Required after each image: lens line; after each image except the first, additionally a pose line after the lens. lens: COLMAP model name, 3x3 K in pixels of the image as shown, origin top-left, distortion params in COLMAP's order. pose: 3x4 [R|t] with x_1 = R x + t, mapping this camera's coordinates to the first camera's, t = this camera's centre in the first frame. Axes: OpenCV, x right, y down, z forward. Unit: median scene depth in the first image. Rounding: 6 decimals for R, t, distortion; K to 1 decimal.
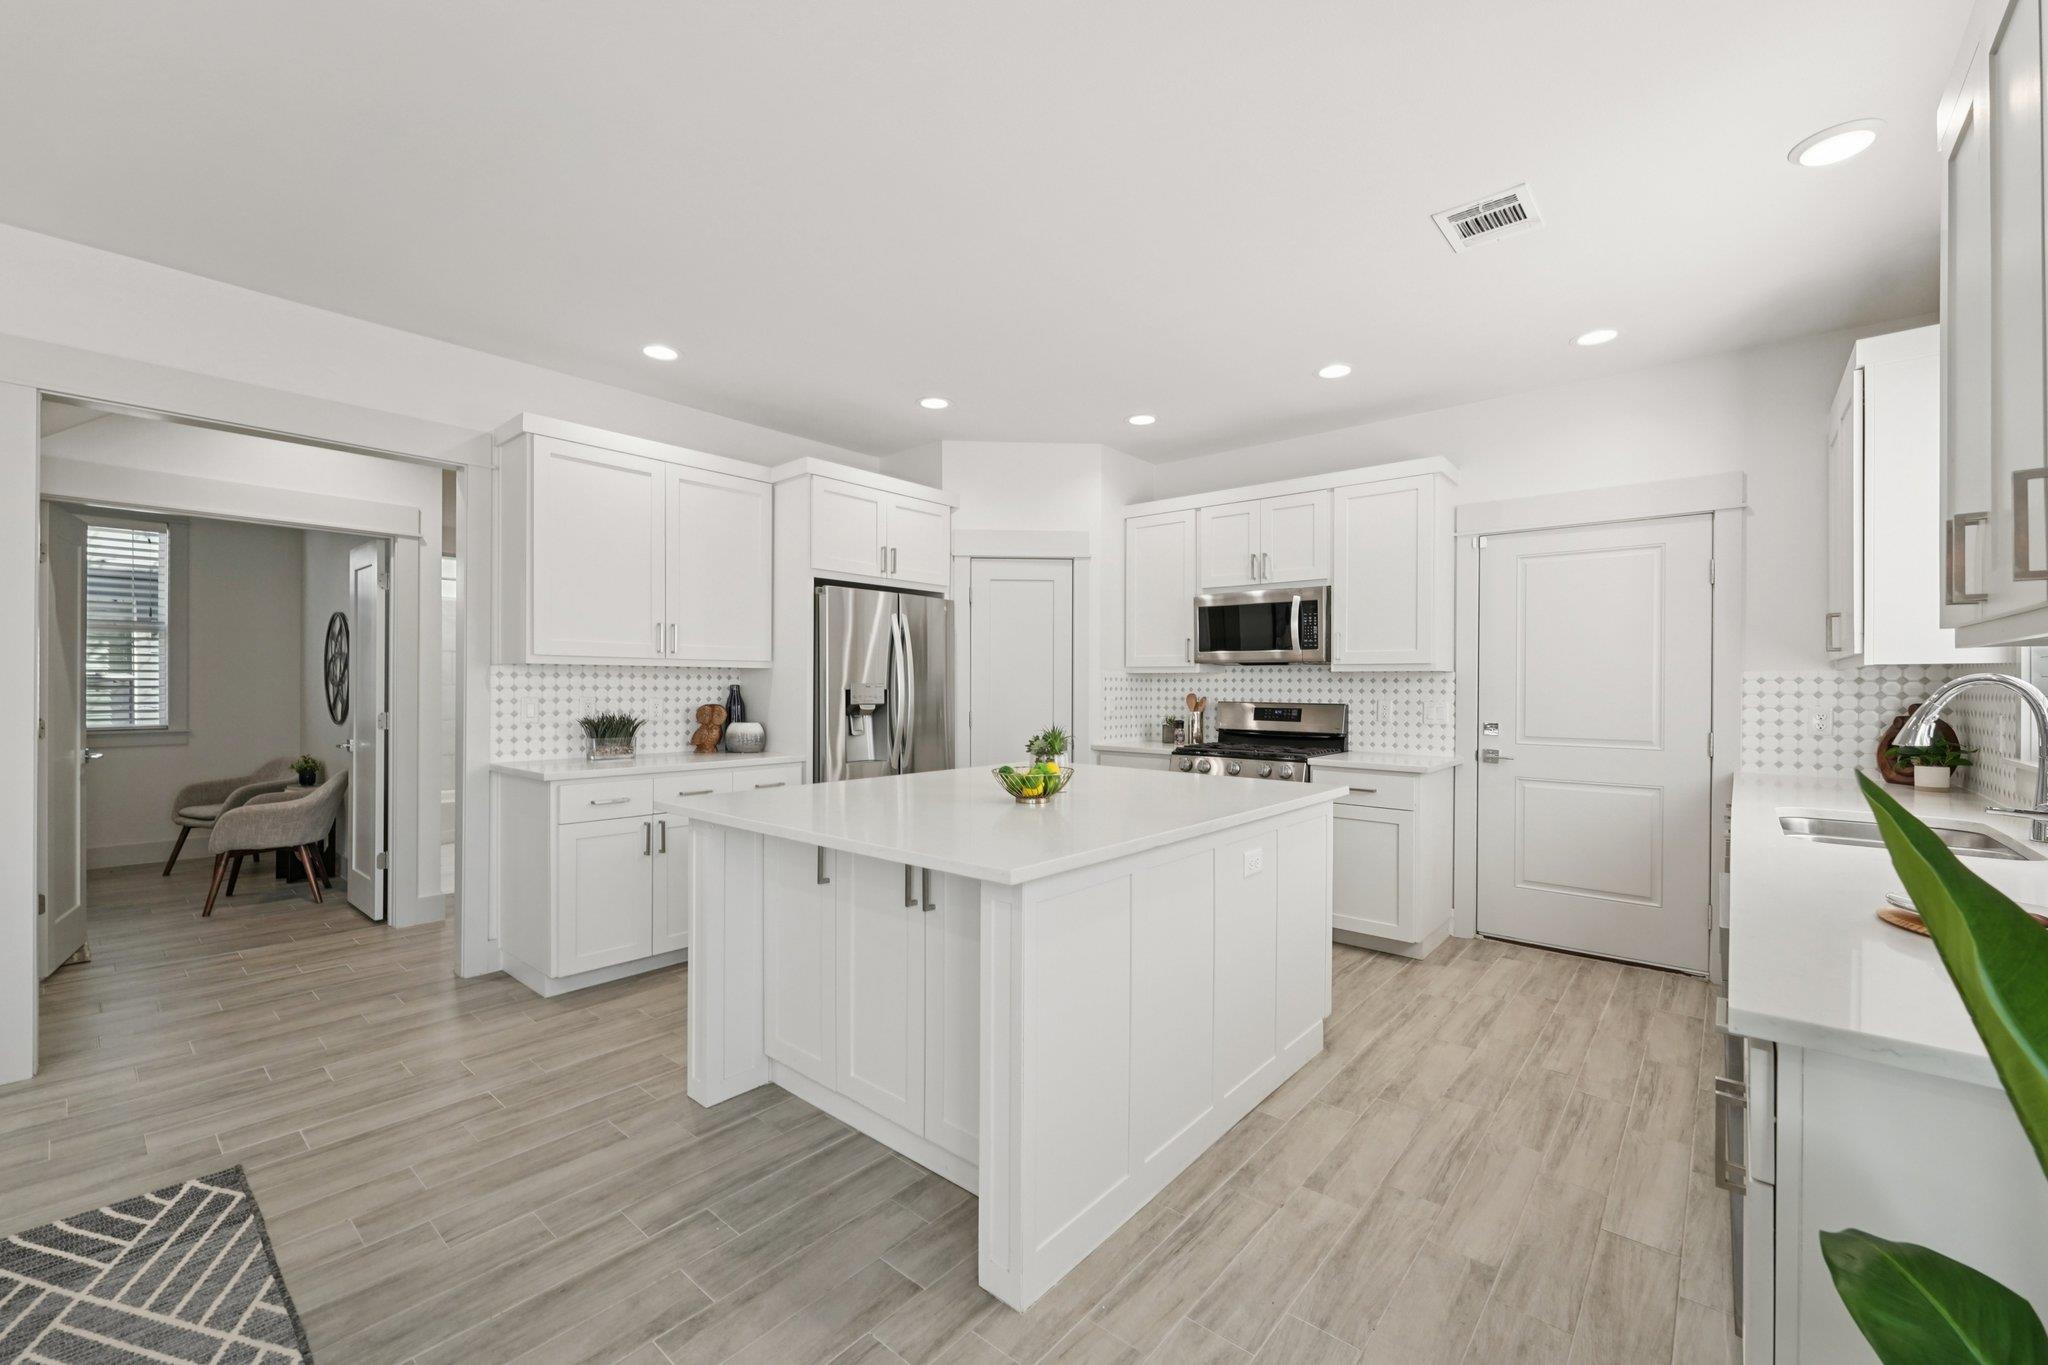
lens RADIAL K [[829.4, 0, 1011.7], [0, 829.4, 690.2], [0, 0, 1]] dist [0.000444, -0.000088]
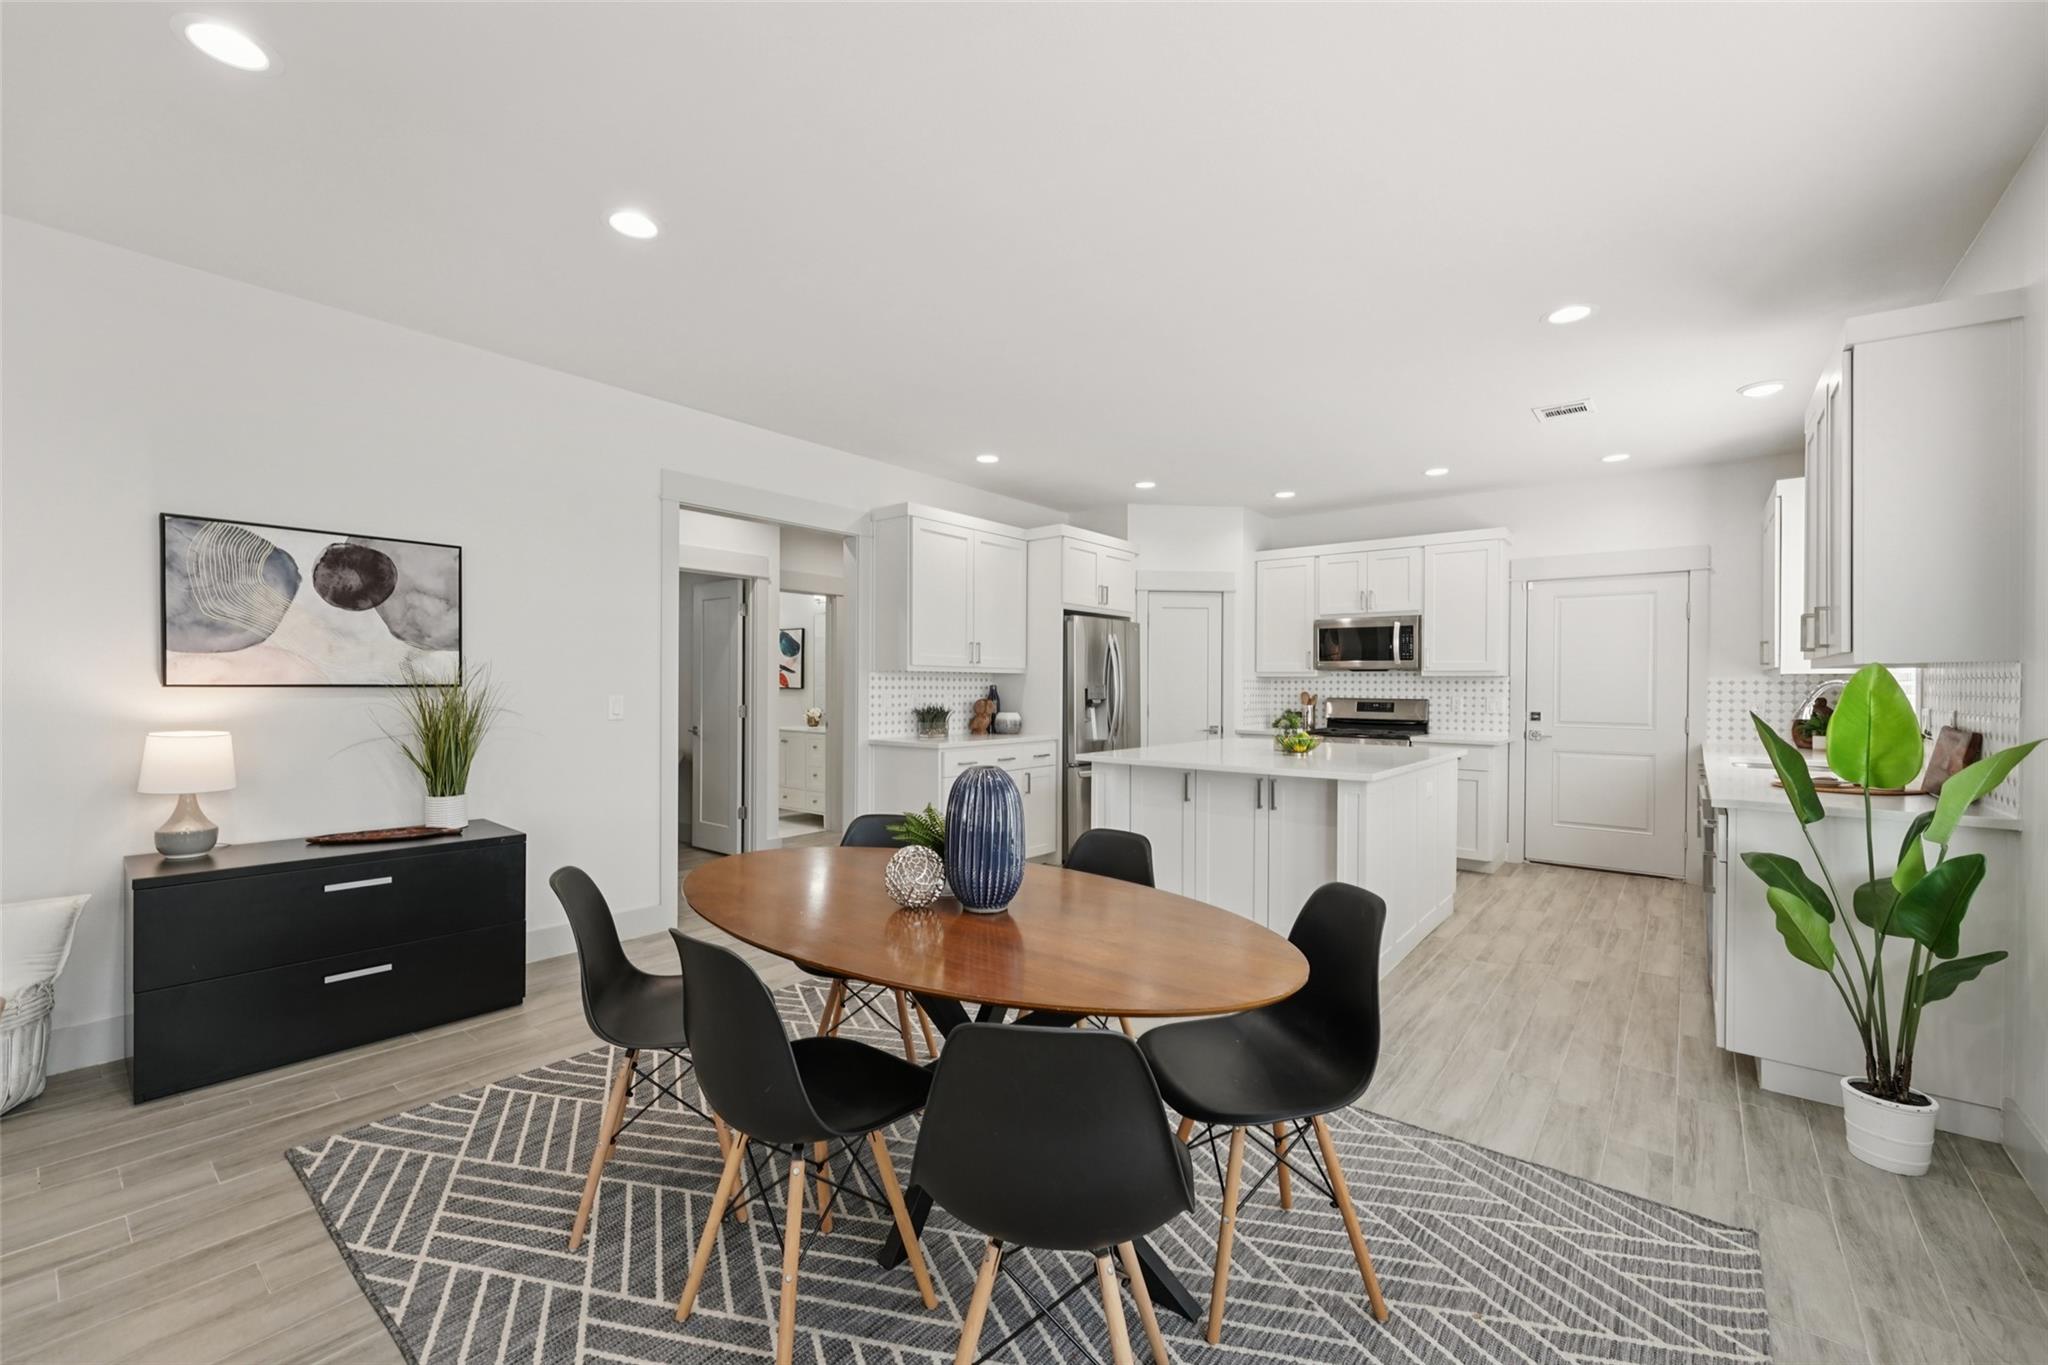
lens RADIAL K [[829.4, 0, 1007.0], [0, 829.4, 694.2], [0, 0, 1]] dist [0.000444, -0.000088]
pose [[0.999635, 0.000009, 0.027009, -0.374870], [-0.000159, 0.999985, 0.005548, 0.000680], [-0.027009, -0.005550, 0.999620, -0.409356]]
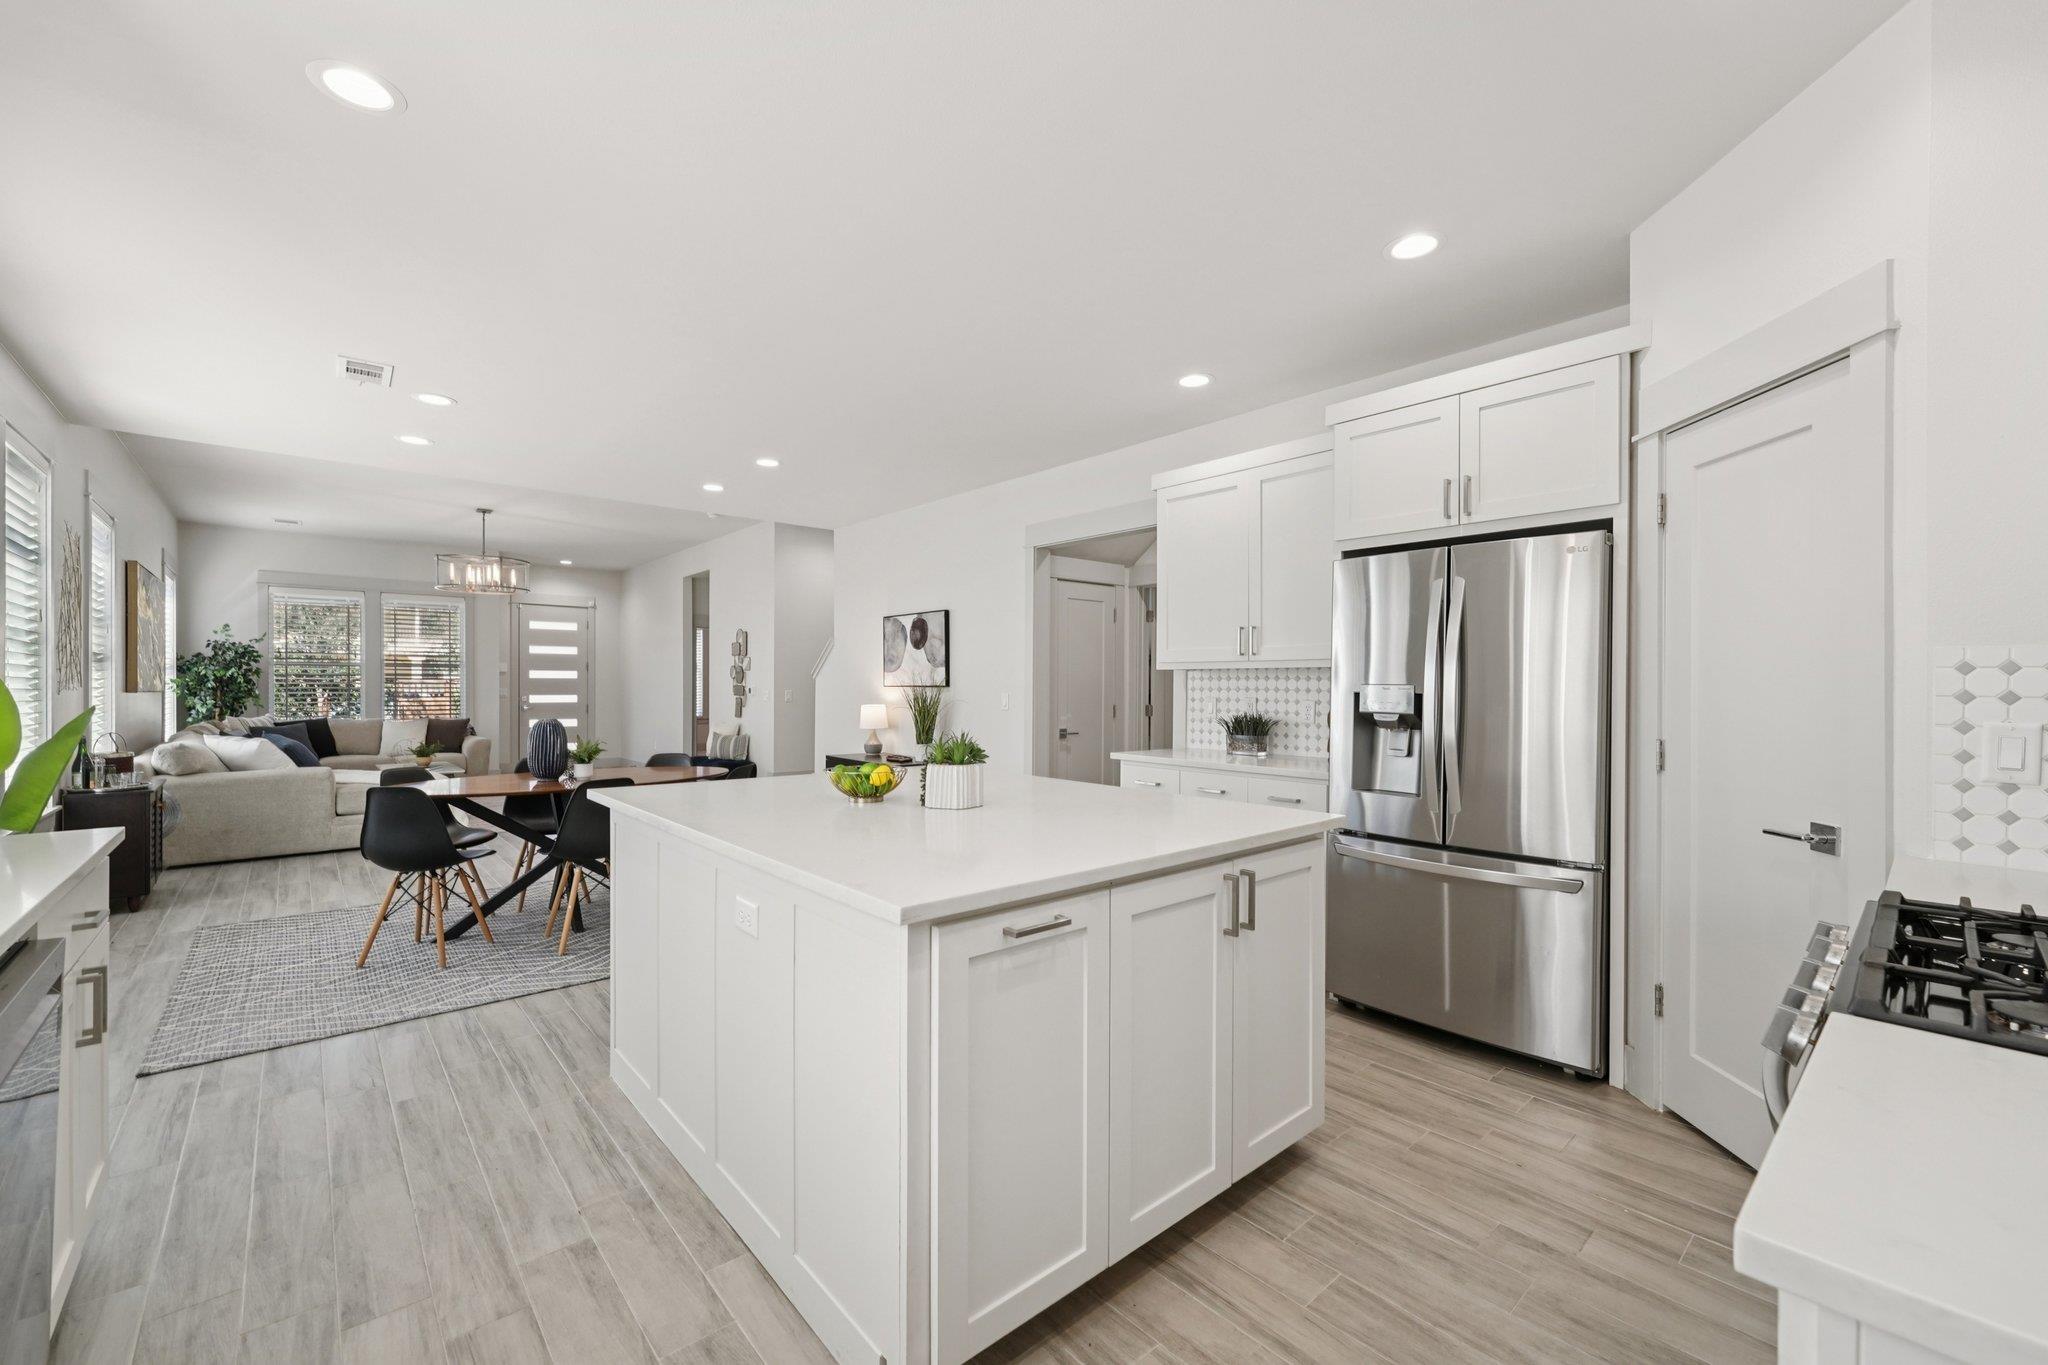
lens RADIAL K [[829.4, 0, 1012.9], [0, 829.4, 692.3], [0, 0, 1]] dist [0.000444, -0.000088]
pose [[-0.142976, 0.003728, -0.989719, 0.600723], [-0.010460, 0.999931, 0.005277, -0.001246], [0.989671, 0.011107, -0.142927, 0.807355]]
